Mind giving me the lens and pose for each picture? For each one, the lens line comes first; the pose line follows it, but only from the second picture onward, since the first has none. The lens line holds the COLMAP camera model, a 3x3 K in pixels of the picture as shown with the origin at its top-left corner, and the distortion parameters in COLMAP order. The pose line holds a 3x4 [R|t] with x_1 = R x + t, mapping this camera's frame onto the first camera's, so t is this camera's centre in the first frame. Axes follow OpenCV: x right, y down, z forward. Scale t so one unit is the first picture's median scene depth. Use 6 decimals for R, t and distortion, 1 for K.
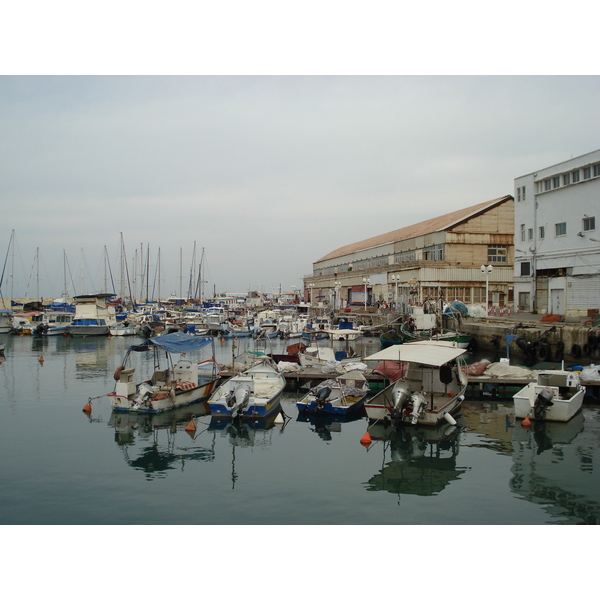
lens RADIAL K [[693.6, 0, 299.9], [0, 693.6, 300.6], [0, 0, 1]] dist [-0.004221, 0.000000]
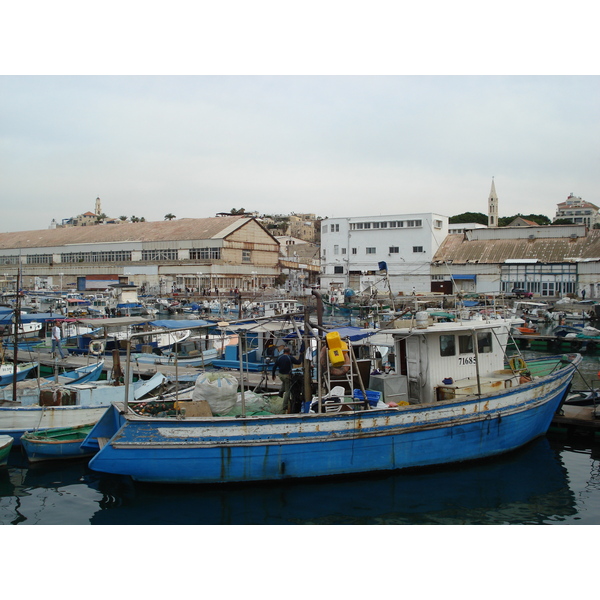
lens RADIAL K [[693.6, 0, 300.1], [0, 693.6, 299.0], [0, 0, 1]] dist [-0.004221, 0.000000]
pose [[0.703042, -0.018378, 0.710911, -0.715846], [0.002470, 0.999723, 0.023401, -0.008576], [-0.711144, -0.014696, 0.702892, -0.142745]]
